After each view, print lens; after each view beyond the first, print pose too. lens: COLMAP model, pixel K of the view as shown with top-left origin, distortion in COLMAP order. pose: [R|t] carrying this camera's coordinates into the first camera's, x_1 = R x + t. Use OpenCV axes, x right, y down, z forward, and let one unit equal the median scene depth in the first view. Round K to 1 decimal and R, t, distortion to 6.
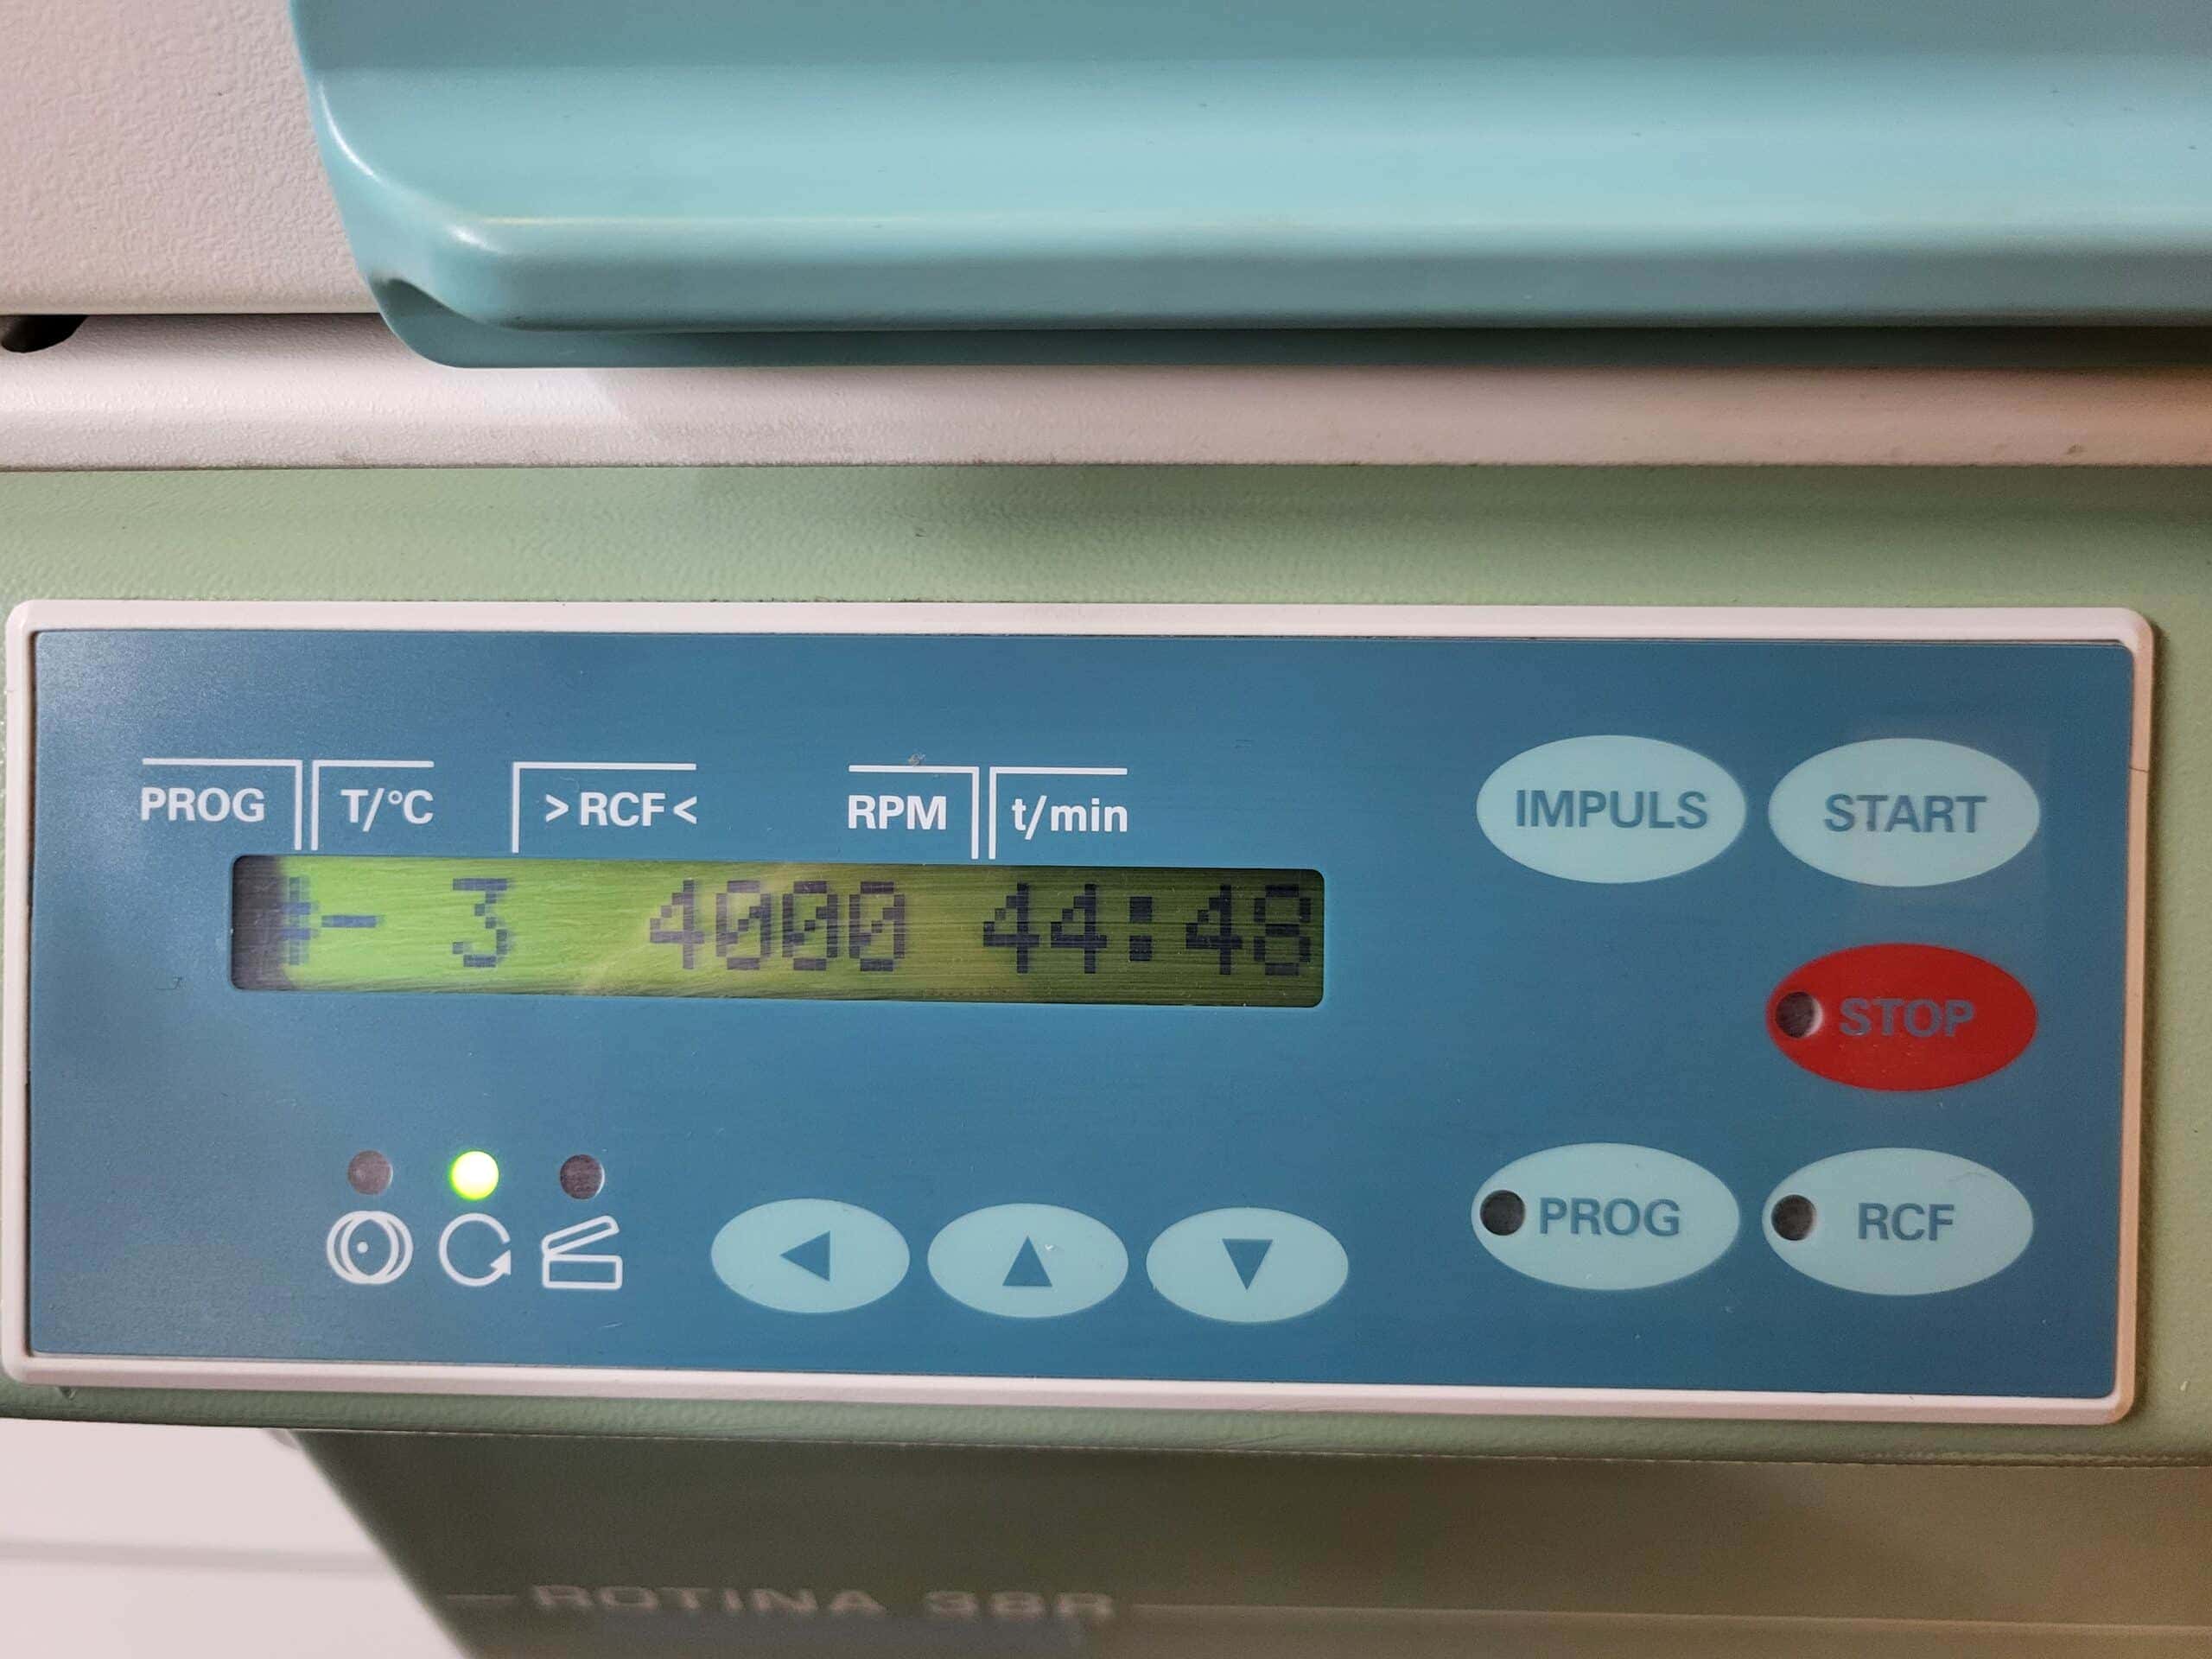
lens RADIAL K [[1712.6, 0, 1102.7], [0, 1712.6, 797.7], [0, 0, 1]] dist [0.027158, -0.027488]
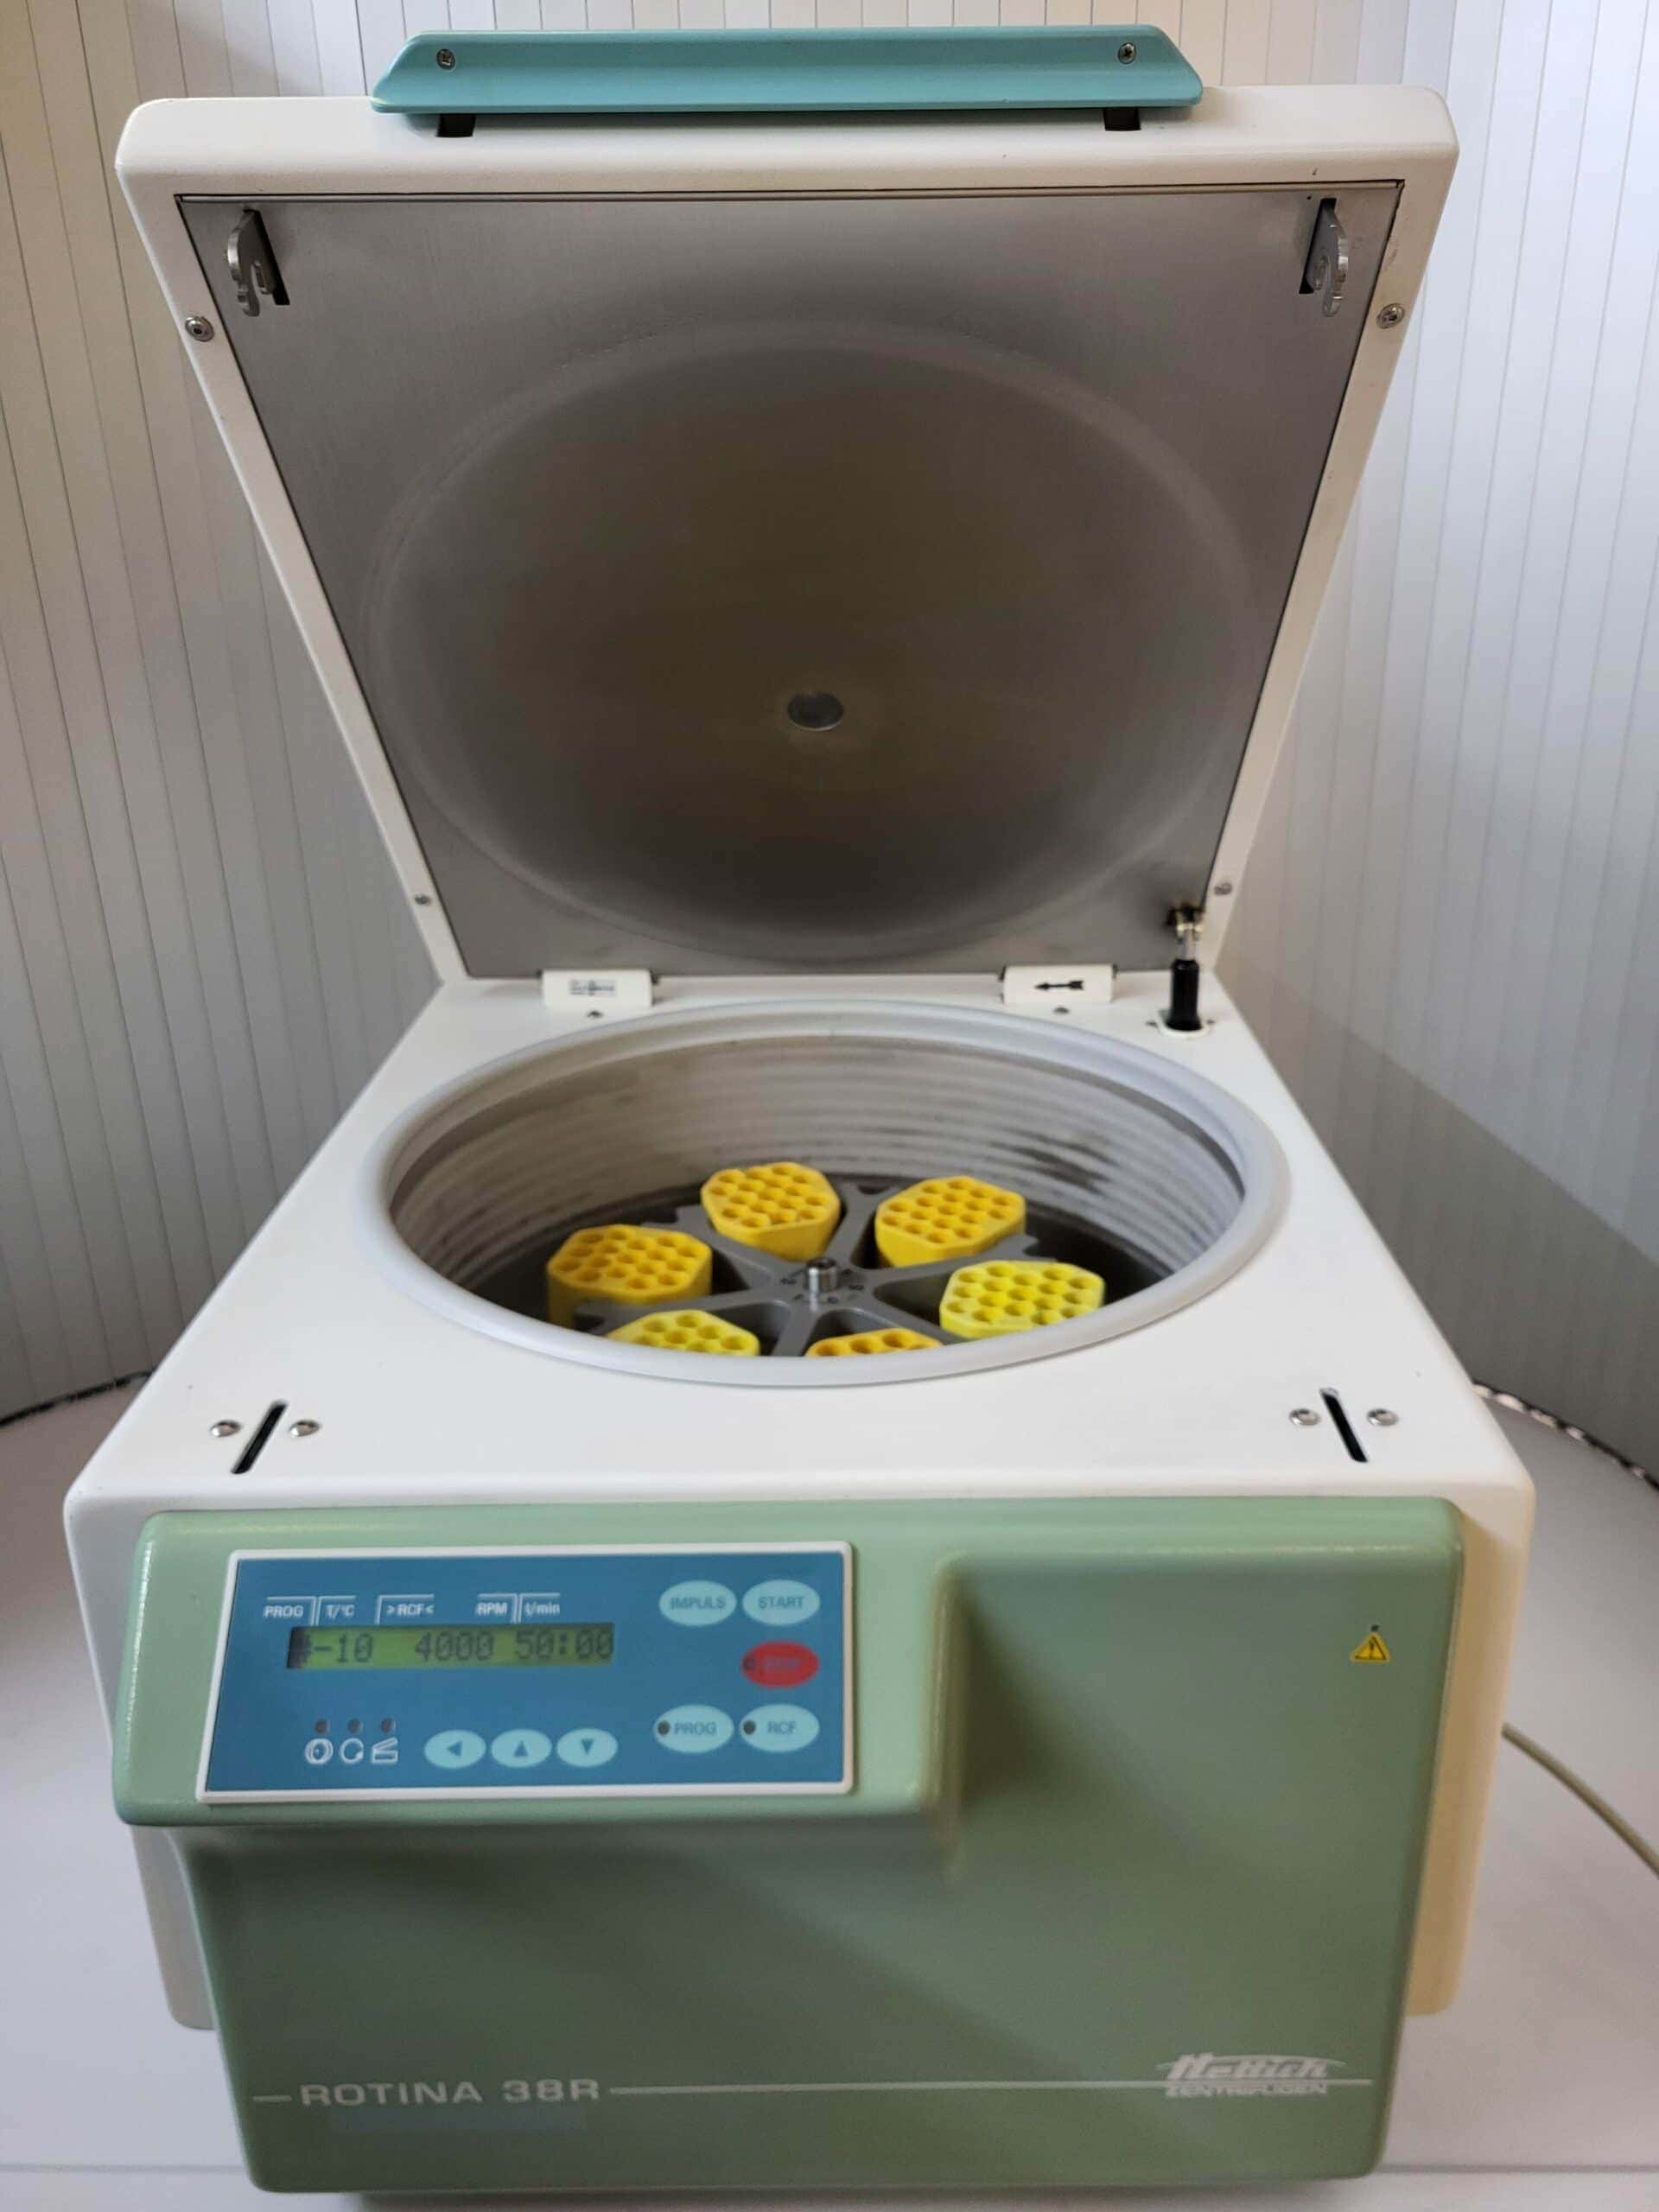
lens RADIAL K [[1712.6, 0, 883.7], [0, 1712.6, 1099.5], [0, 0, 1]] dist [0.027158, -0.027488]
pose [[0.999510, -0.005485, 0.030817, 0.559209], [0.017391, 0.915899, -0.401032, 0.463965], [-0.026026, 0.401372, 0.915545, -2.553794]]
